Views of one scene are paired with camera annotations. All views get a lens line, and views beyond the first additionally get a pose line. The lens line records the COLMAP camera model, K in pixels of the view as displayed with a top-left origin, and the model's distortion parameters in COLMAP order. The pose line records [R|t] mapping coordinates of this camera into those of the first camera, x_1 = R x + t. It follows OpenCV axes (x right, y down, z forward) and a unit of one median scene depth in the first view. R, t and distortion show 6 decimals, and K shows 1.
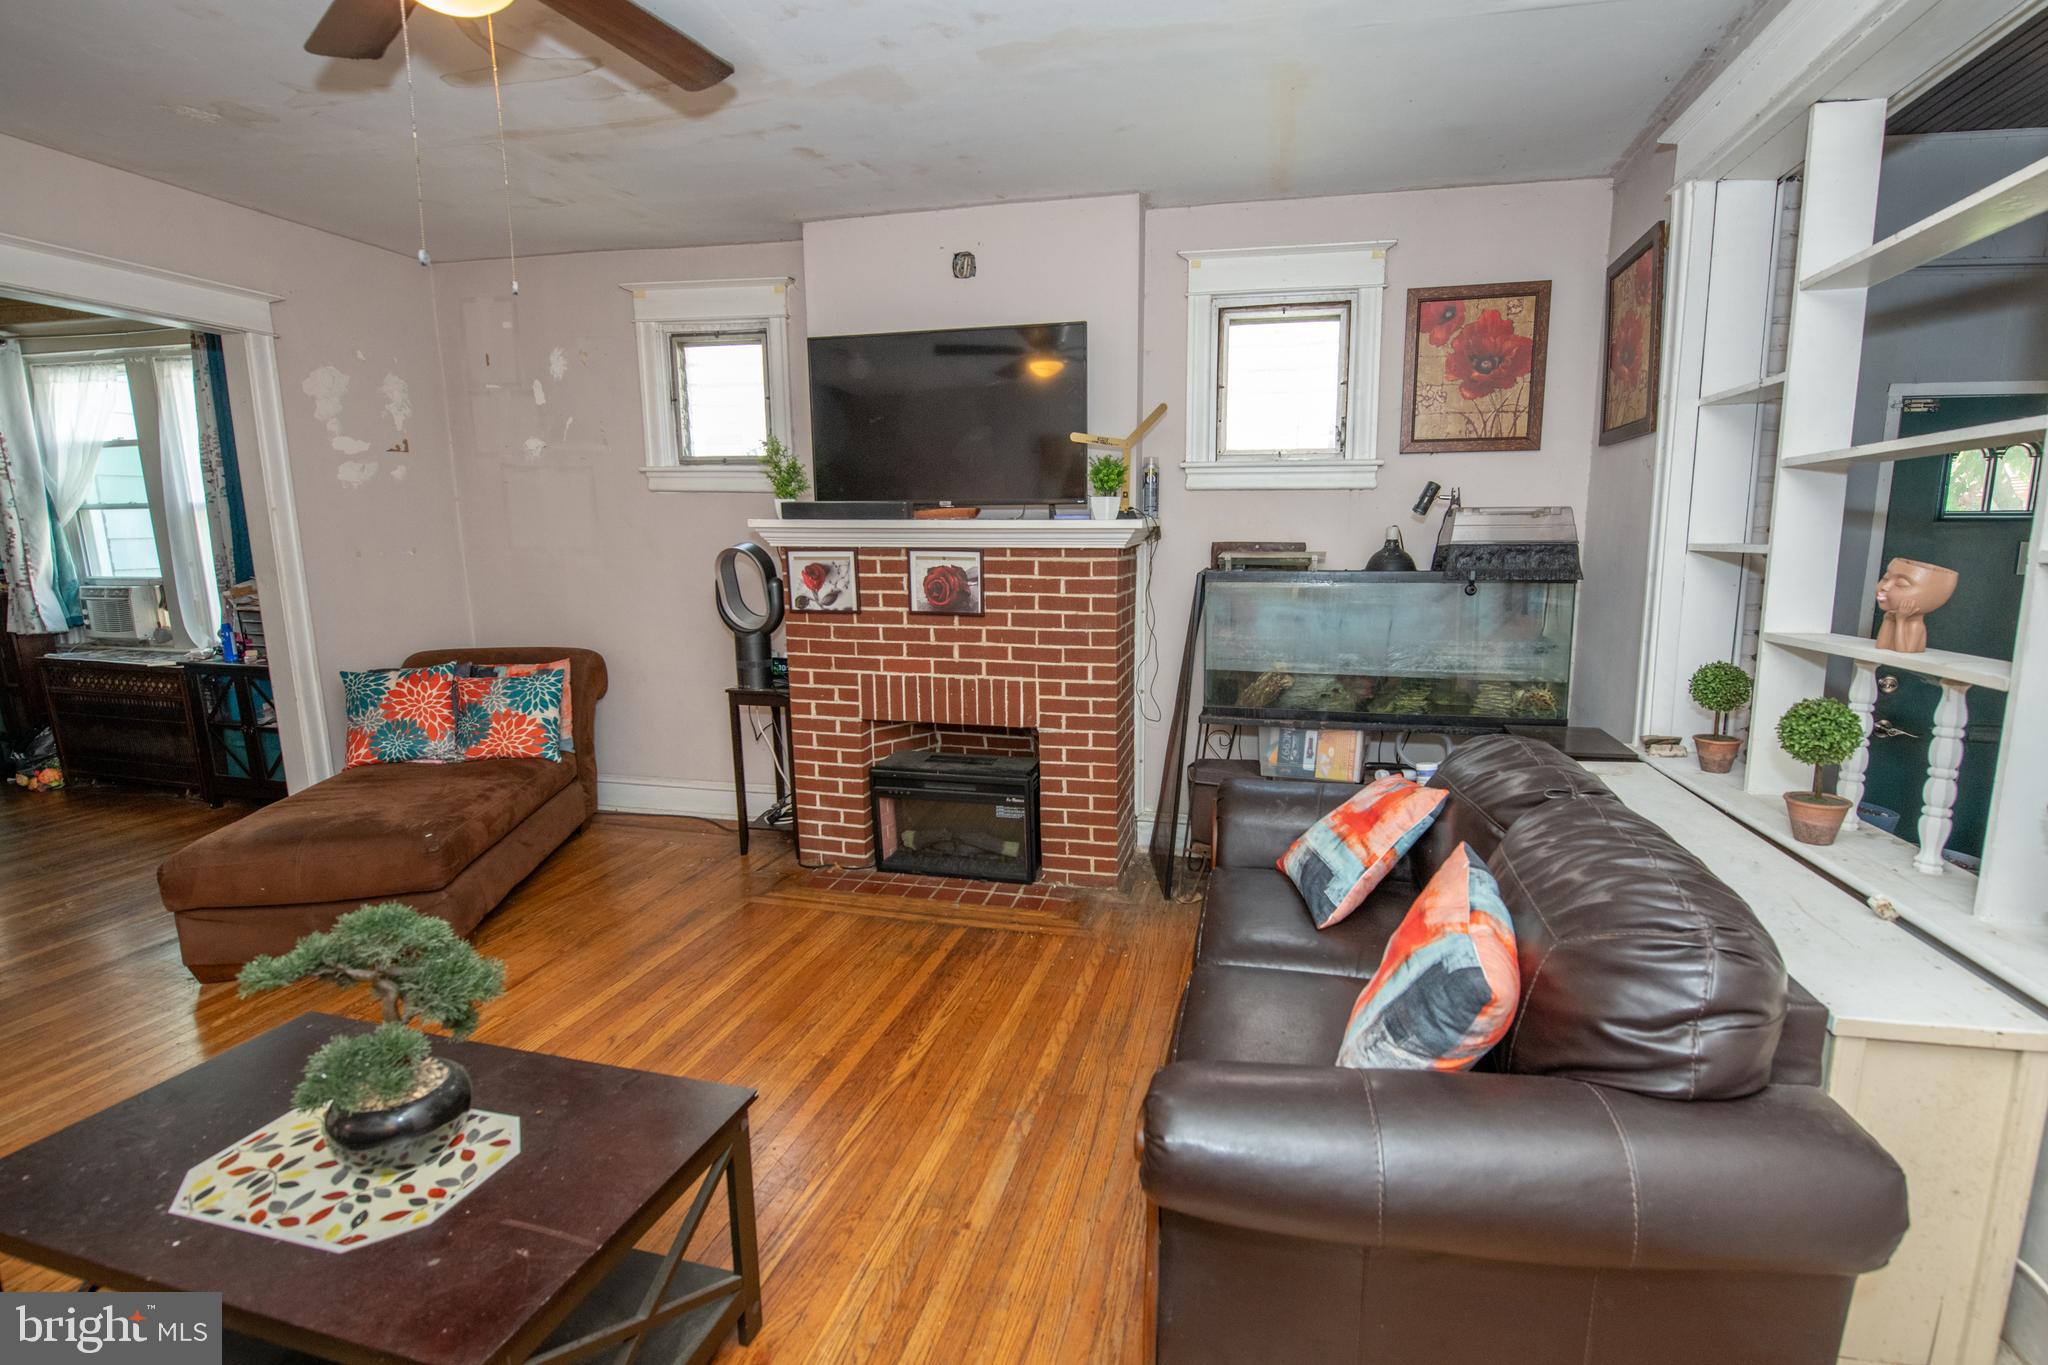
lens RADIAL K [[899.2, 0, 1089.2], [0, 899.2, 676.3], [0, 0, 1]] dist [-0.020597, -0.000200]
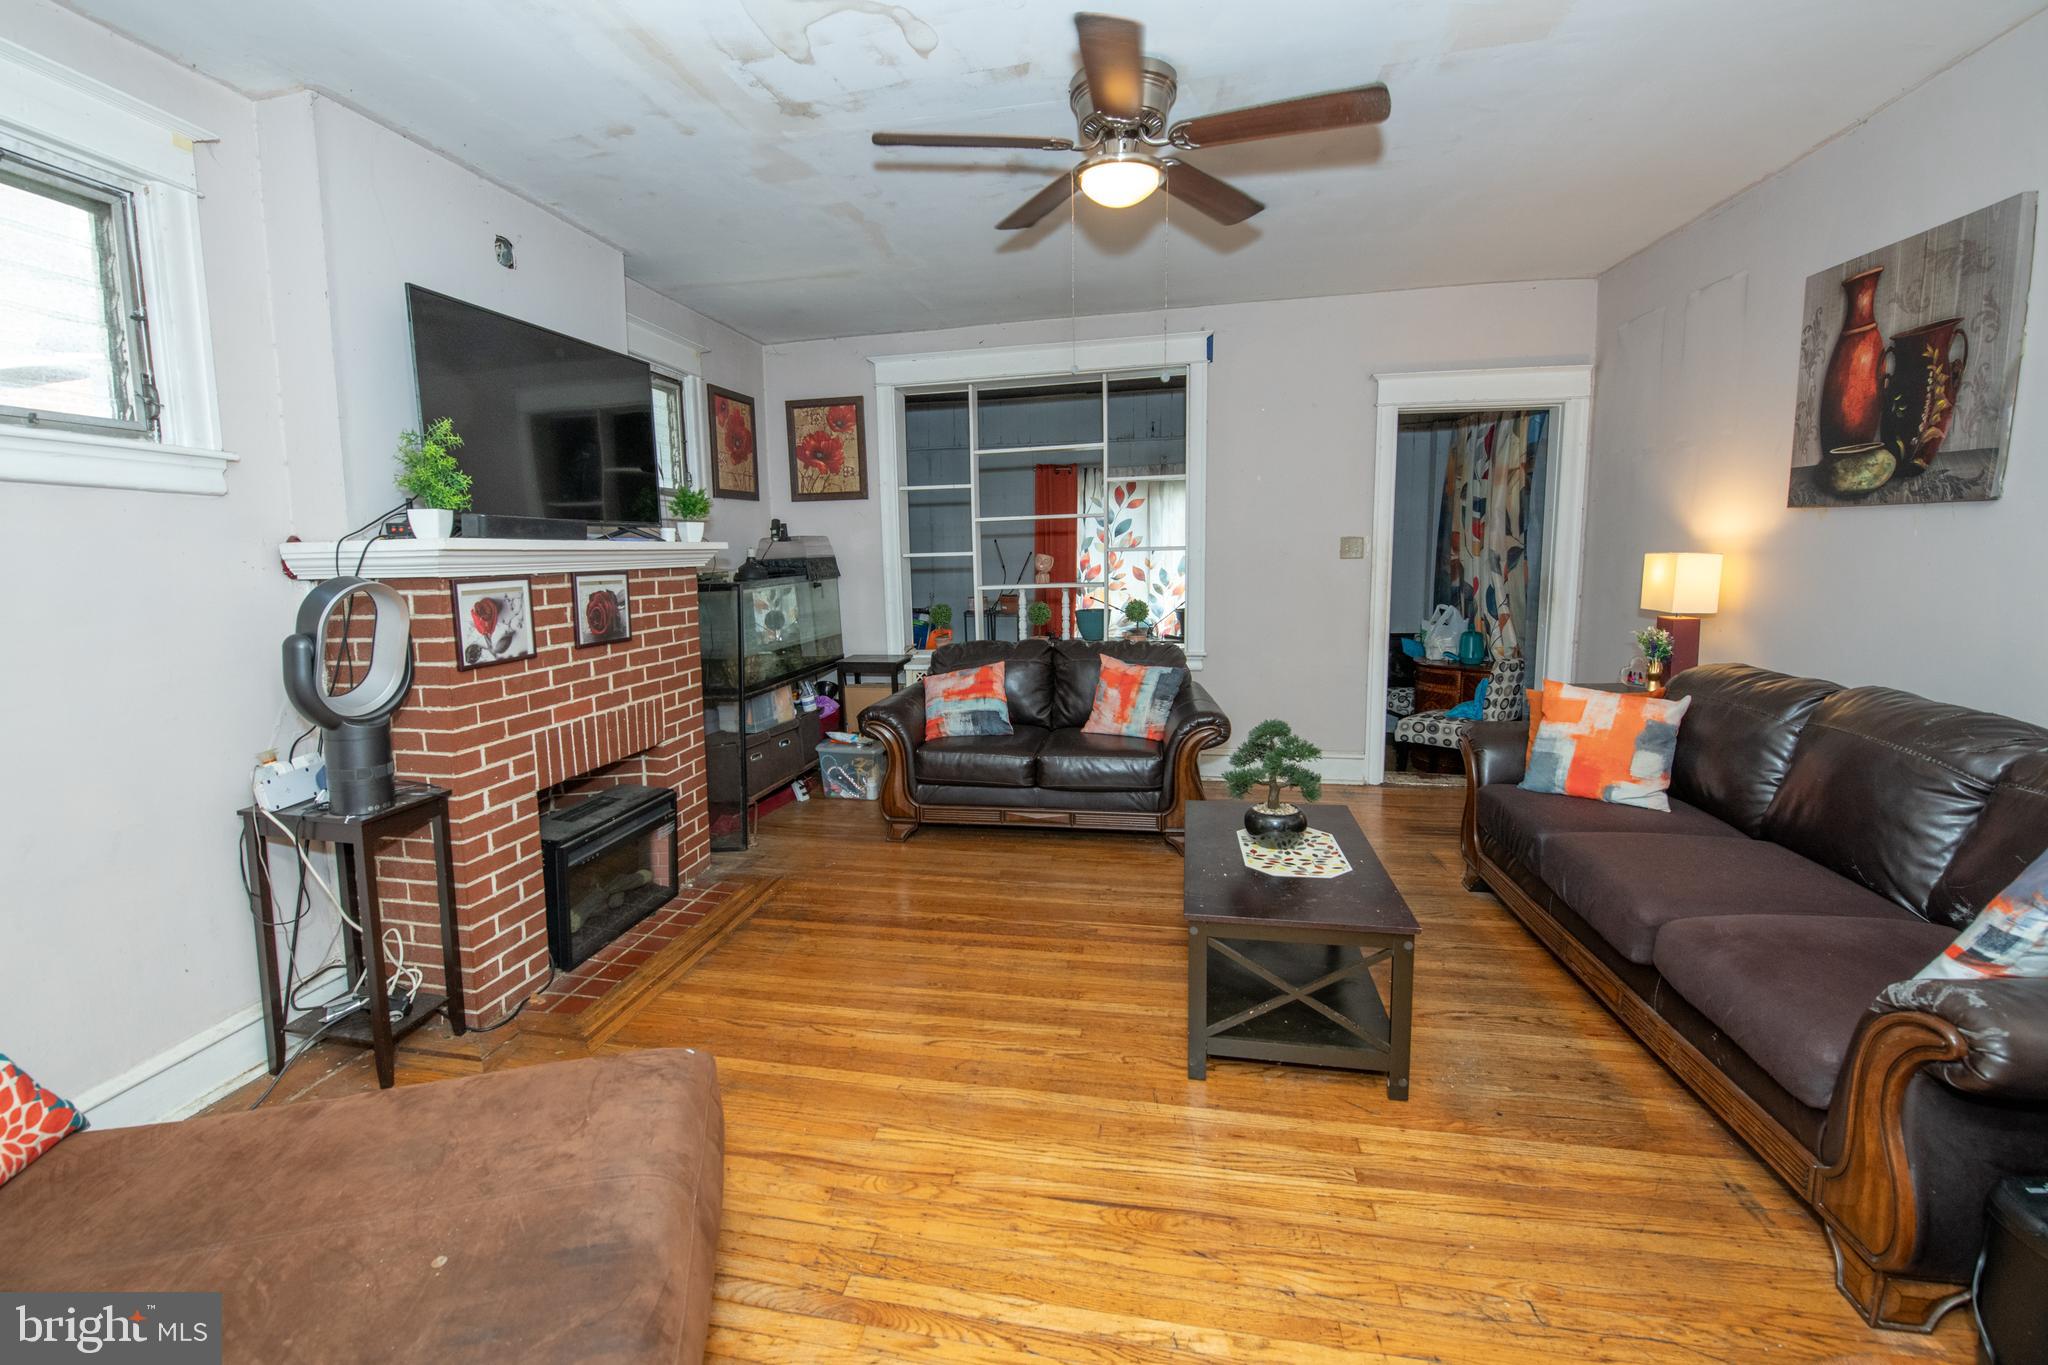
lens RADIAL K [[868.6, 0, 992.8], [0, 868.6, 661.3], [0, 0, 1]] dist [-0.014089, -0.003332]
pose [[-0.021835, -0.127319, 0.991621, -1.043267], [0.181028, 0.974959, 0.129165, -0.093196], [-0.983236, 0.182331, 0.001760, 0.608147]]
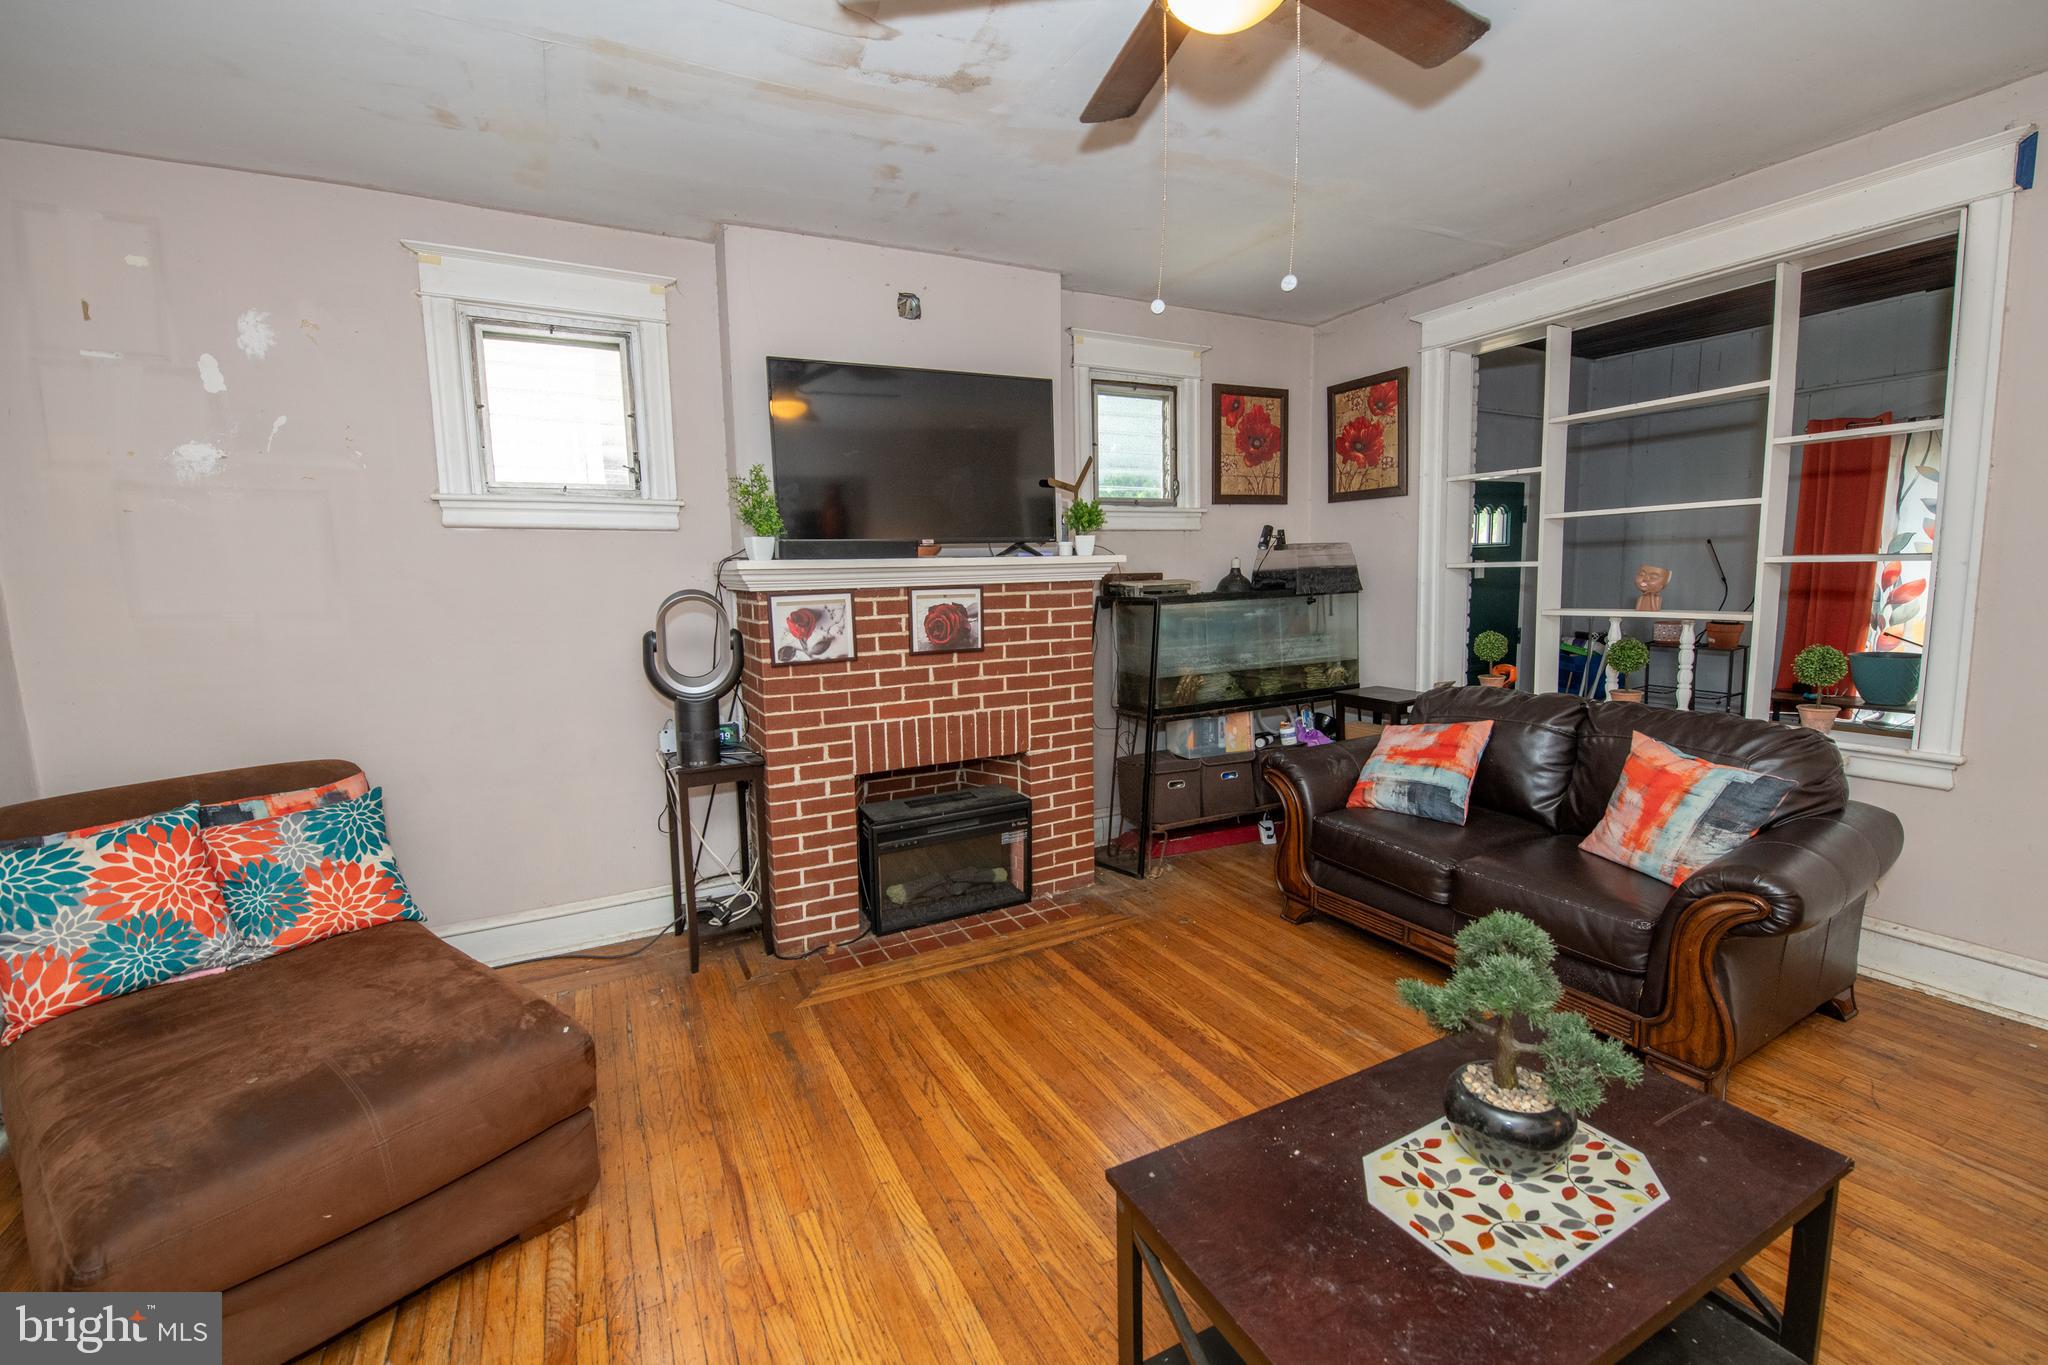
lens RADIAL K [[856.3, 0, 1027.7], [0, 856.3, 671.8], [0, 0, 1]] dist [-0.018750, -0.001192]
pose [[0.763196, -0.097628, 0.638749, -0.695040], [0.128437, 0.991716, -0.001884, -0.034100], [-0.633274, 0.083477, 0.769413, 0.214884]]
